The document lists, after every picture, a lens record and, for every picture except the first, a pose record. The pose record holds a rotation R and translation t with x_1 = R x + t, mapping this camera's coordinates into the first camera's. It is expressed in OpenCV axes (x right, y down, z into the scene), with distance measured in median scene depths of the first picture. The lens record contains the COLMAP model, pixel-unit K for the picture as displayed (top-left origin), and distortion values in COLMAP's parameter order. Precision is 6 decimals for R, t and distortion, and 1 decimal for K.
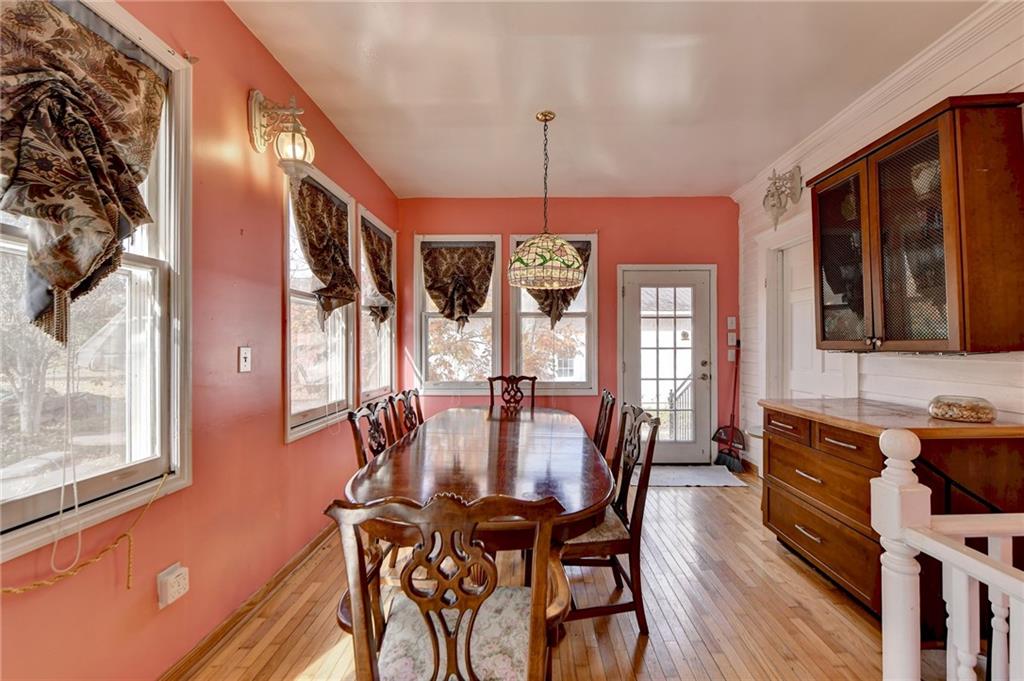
lens RADIAL K [[414.5, 0, 545.9], [0, 414.5, 336.9], [0, 0, 1]] dist [-0.003709, -0.001234]
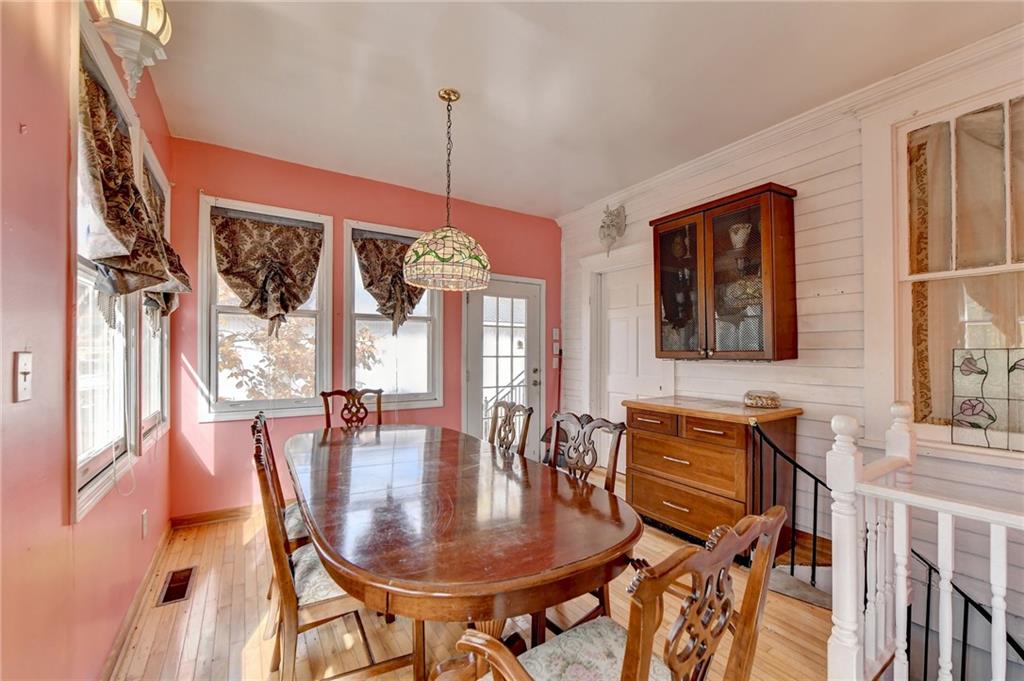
lens RADIAL K [[414.5, 0, 519.7], [0, 414.5, 345.9], [0, 0, 1]] dist [-0.003709, -0.001234]
pose [[0.841693, 0.016793, 0.539696, -0.244292], [-0.017978, 0.999834, -0.003071, 0.003675], [-0.539657, -0.007118, 0.841855, 0.118443]]
